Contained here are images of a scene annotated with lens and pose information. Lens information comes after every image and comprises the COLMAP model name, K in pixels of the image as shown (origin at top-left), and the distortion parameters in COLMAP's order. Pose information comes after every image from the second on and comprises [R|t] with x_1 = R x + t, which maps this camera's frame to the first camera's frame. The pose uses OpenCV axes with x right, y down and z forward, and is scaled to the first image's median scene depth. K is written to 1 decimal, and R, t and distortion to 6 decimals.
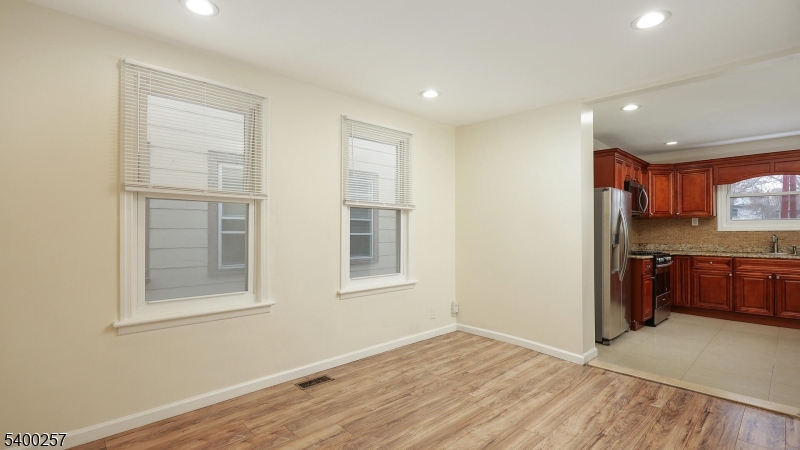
lens RADIAL K [[347.3, 0, 402.7], [0, 347.3, 230.3], [0, 0, 1]] dist [0.001299, 0.000269]
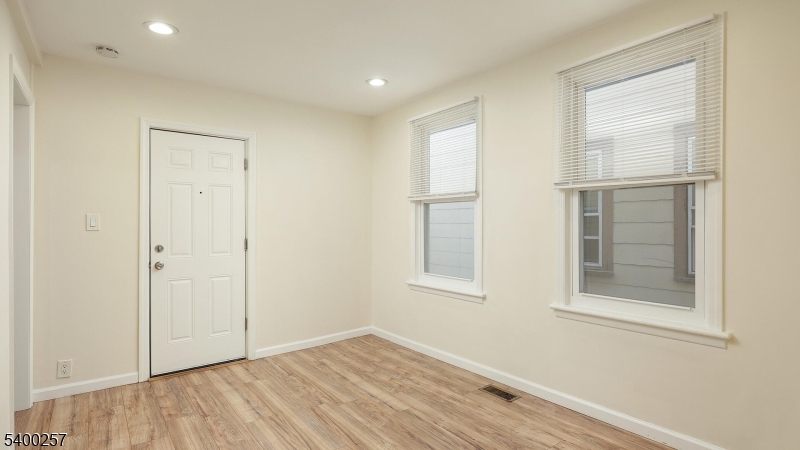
lens RADIAL K [[395.6, 0, 400.1], [0, 395.6, 223.6], [0, 0, 1]] dist [0.002938, -0.000034]
pose [[-0.069054, -0.003605, -0.997606, 0.883991], [0.005475, 0.999977, -0.003993, -0.001463], [0.997598, -0.005737, -0.069033, 0.909215]]
